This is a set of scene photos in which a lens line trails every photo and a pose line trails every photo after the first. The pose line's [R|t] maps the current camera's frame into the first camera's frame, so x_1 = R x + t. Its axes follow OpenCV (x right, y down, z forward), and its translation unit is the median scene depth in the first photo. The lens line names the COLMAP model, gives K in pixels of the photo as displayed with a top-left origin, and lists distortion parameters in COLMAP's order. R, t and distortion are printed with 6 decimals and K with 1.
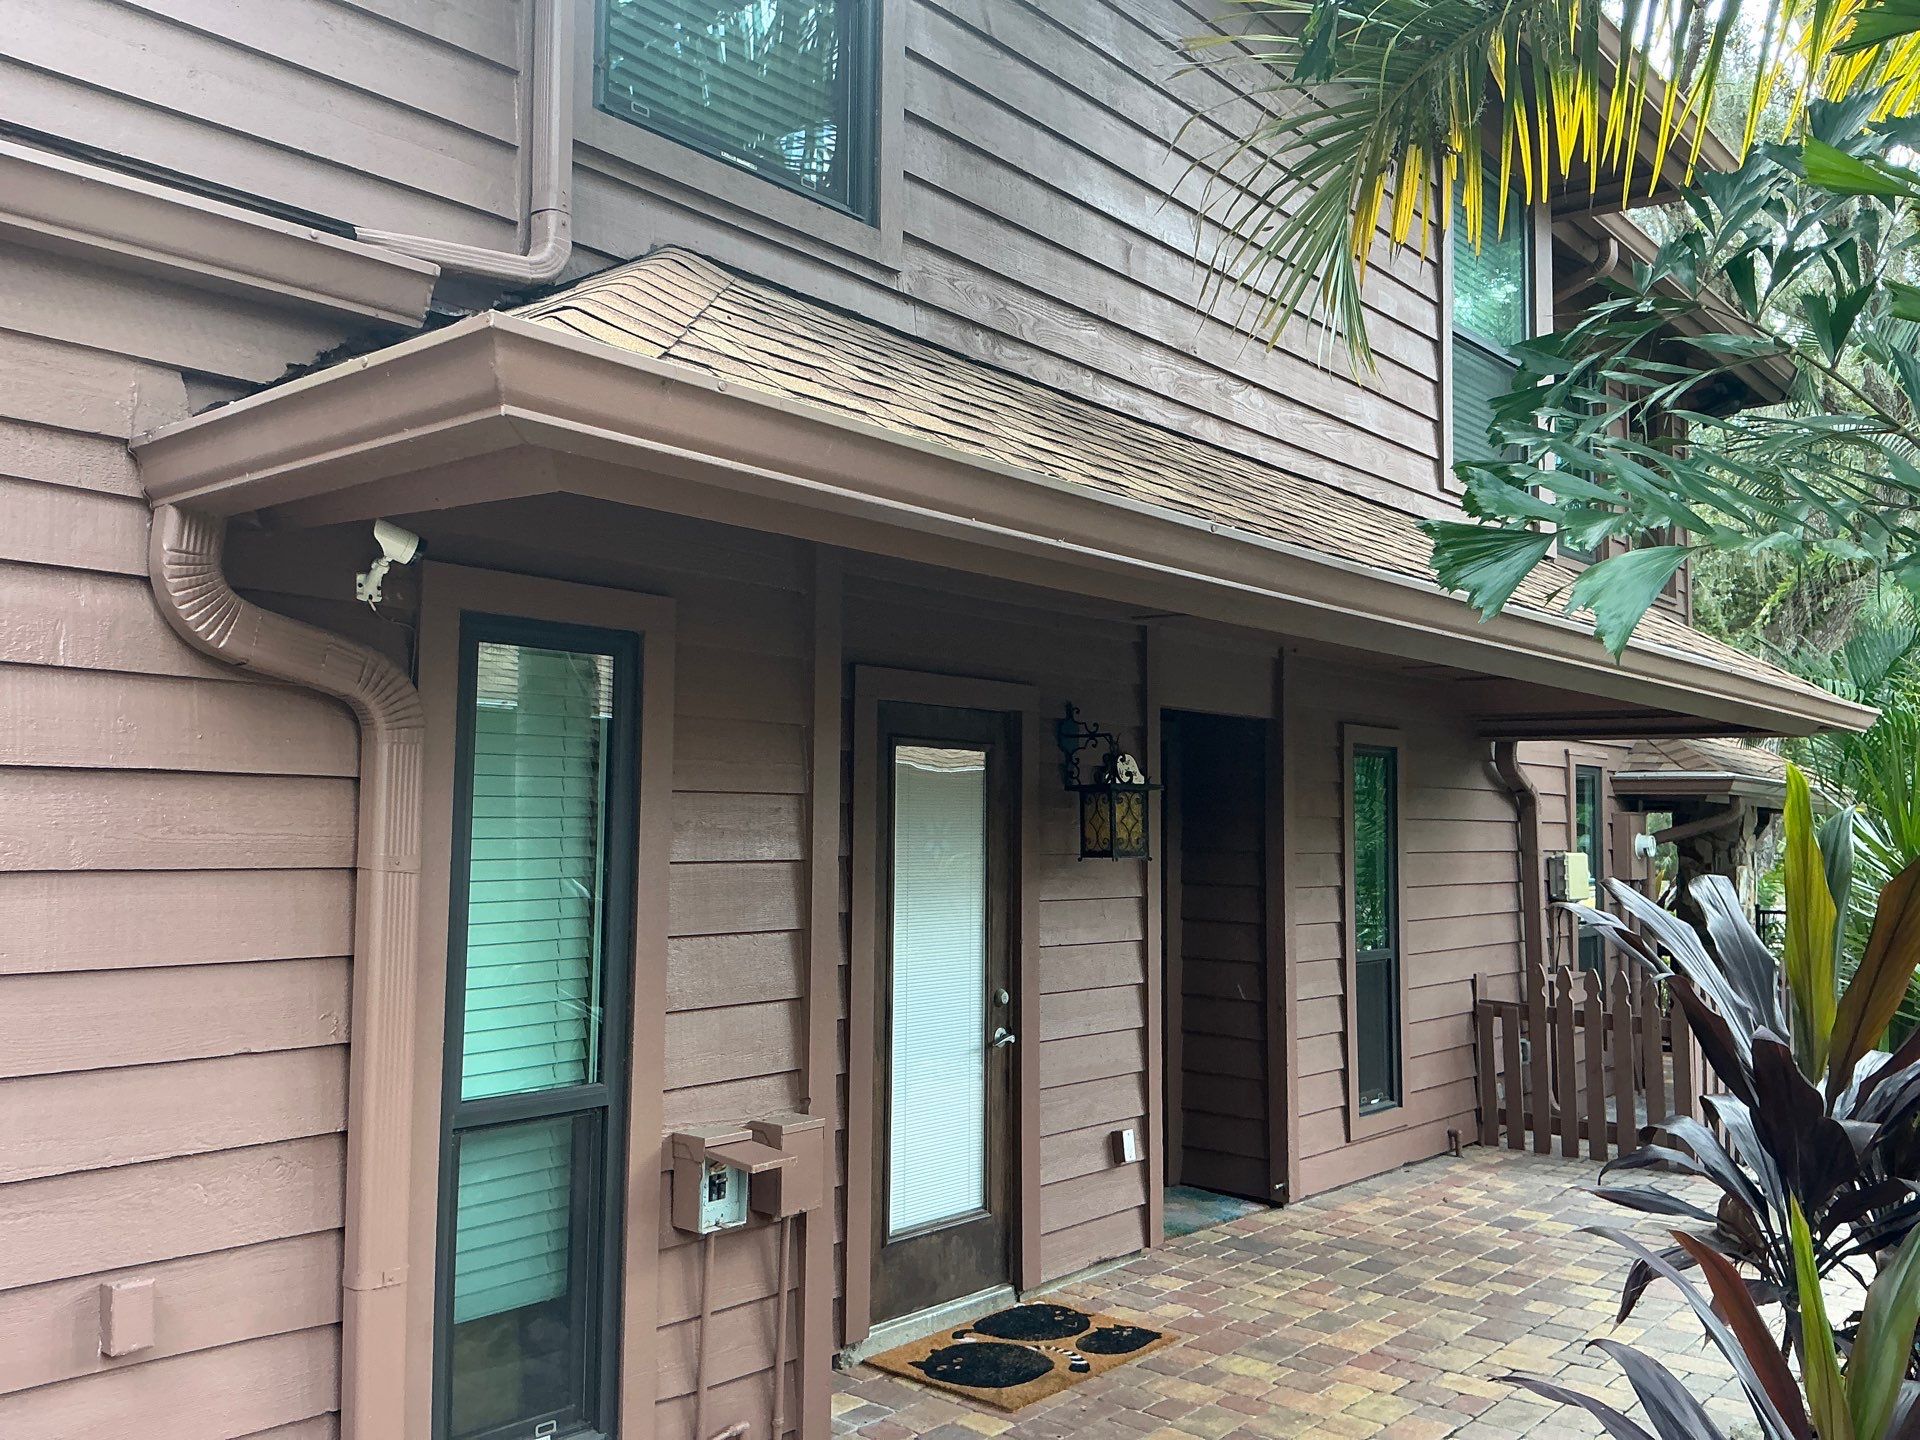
lens RADIAL K [[1593.7, 0, 959.3], [0, 1593.7, 749.4], [0, 0, 1]] dist [0.145435, -0.318881]
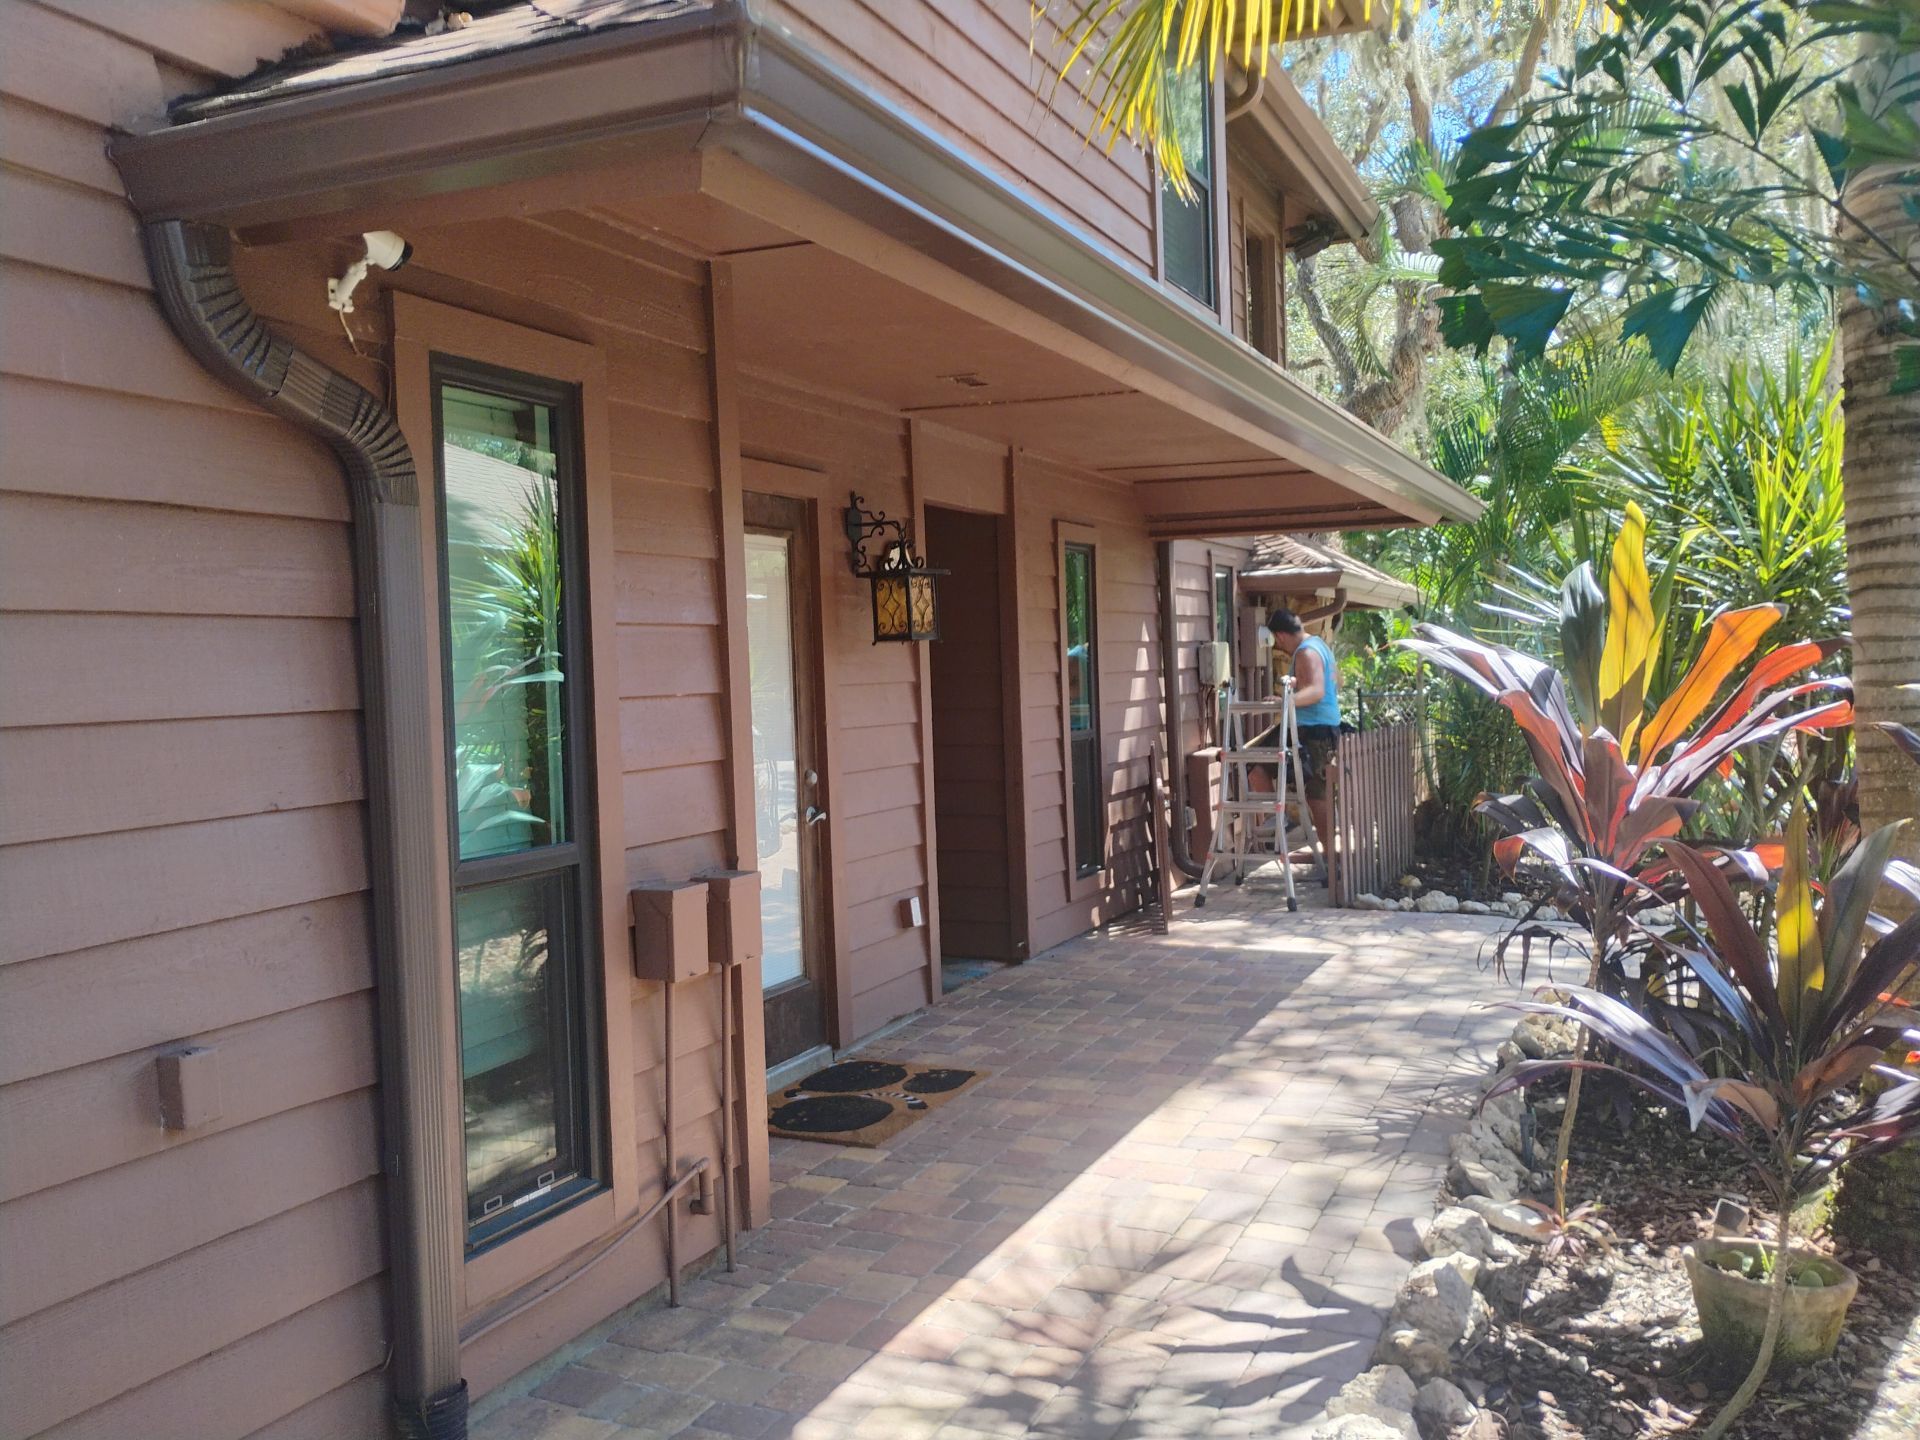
lens RADIAL K [[1583.6, 0, 965.8], [0, 1583.6, 710.4], [0, 0, 1]] dist [0.127404, -0.264243]
pose [[0.957891, -0.043033, 0.283889, -0.203083], [0.021463, 0.996671, 0.078659, 0.041096], [-0.286329, -0.069254, 0.955625, -0.005368]]
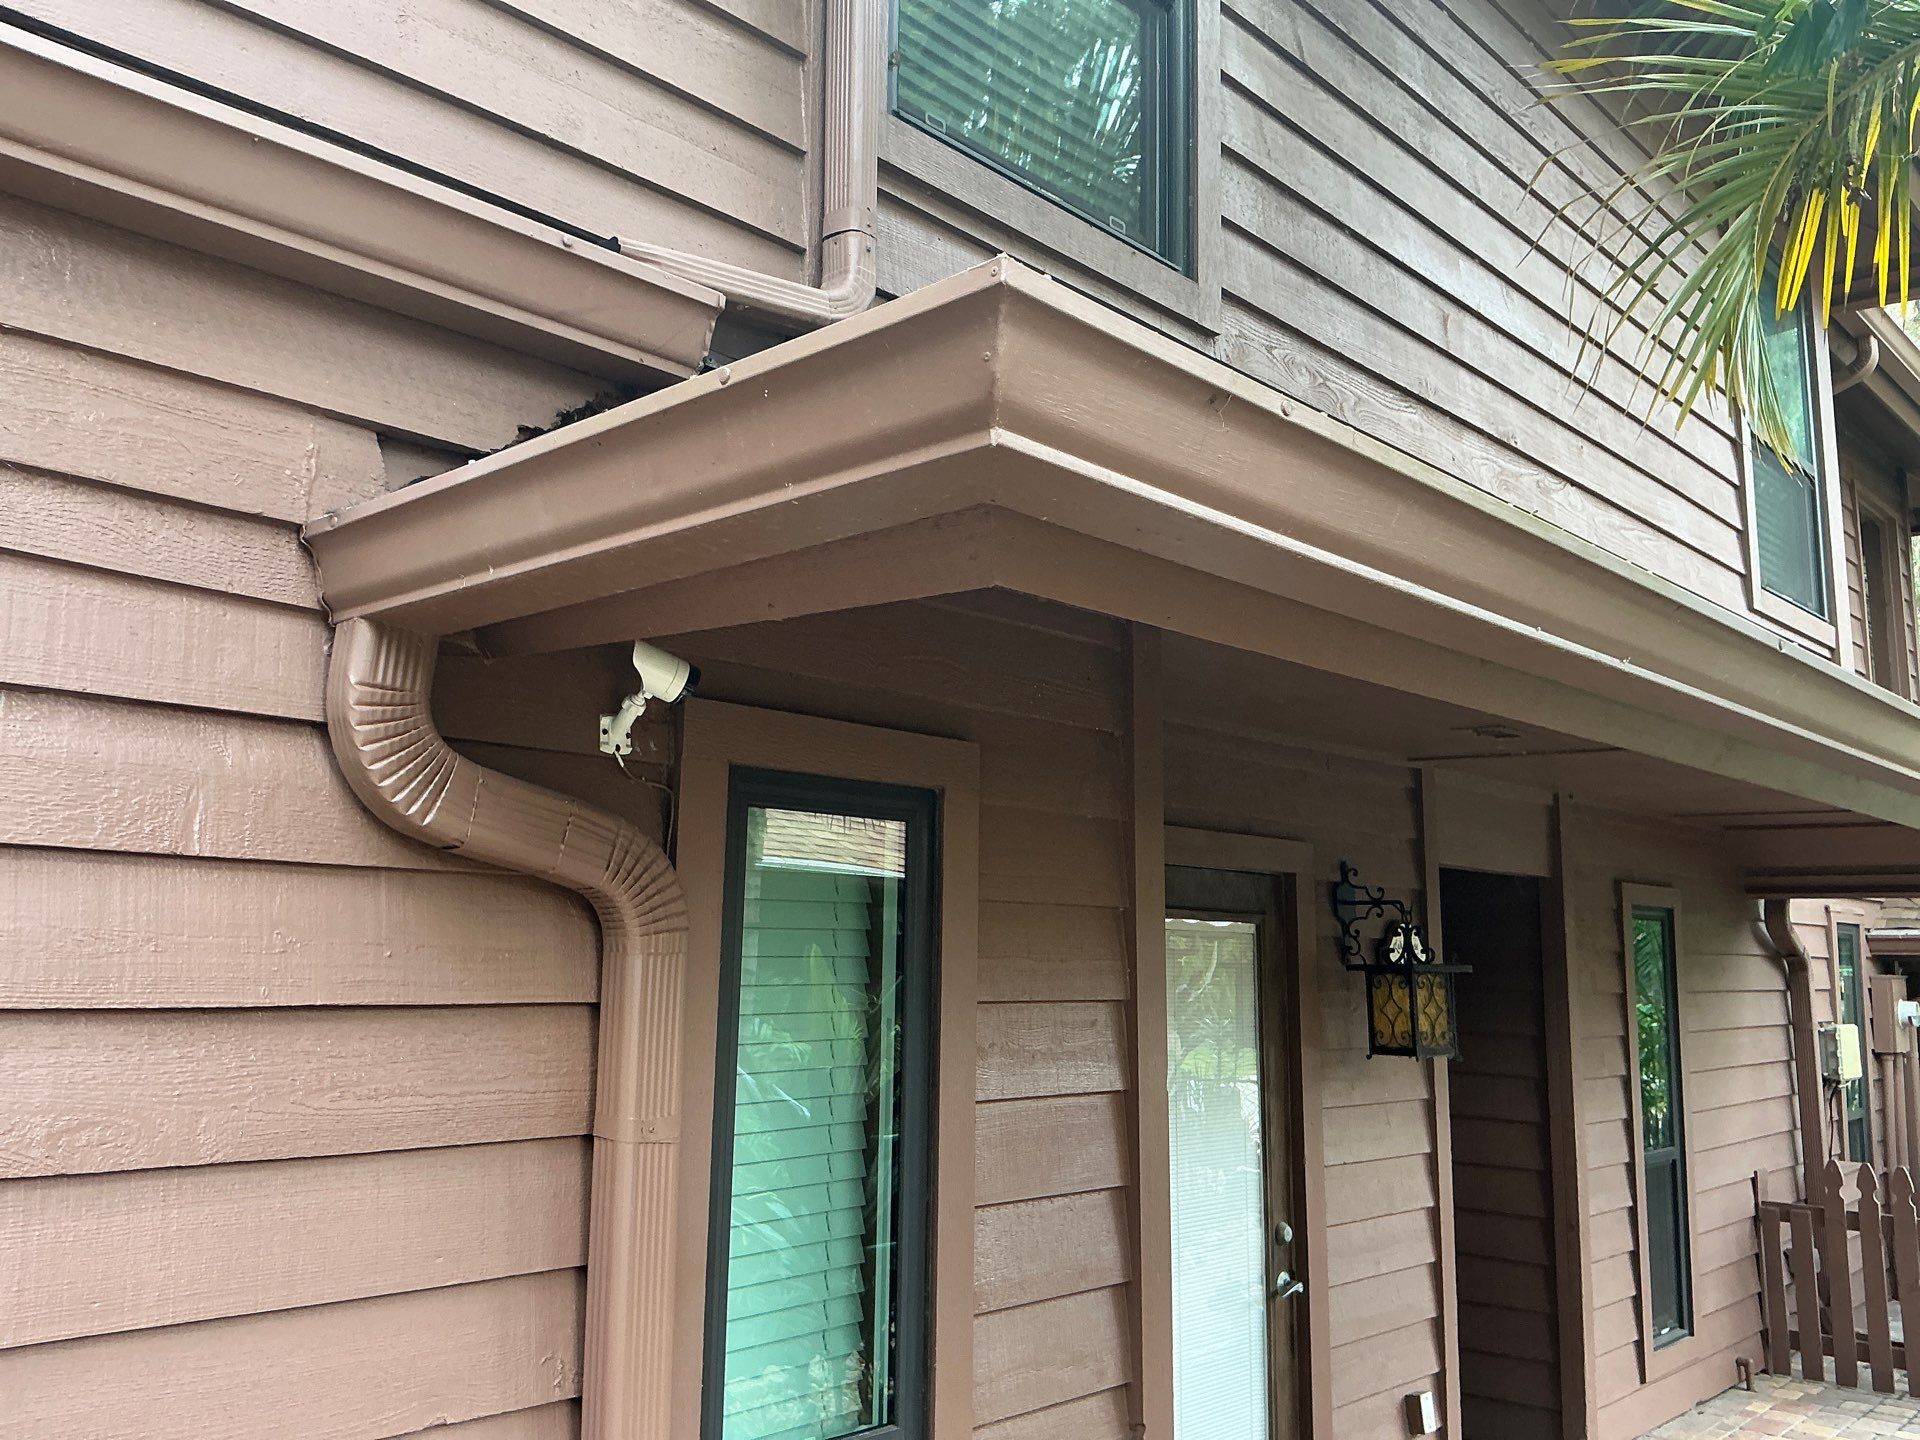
lens RADIAL K [[1593.7, 0, 959.3], [0, 1593.7, 749.4], [0, 0, 1]] dist [0.145435, -0.318881]
pose [[0.999251, -0.003340, -0.038552, -0.127034], [0.000116, 0.996523, -0.083319, -0.023504], [0.038696, 0.083252, 0.995777, 0.202894]]
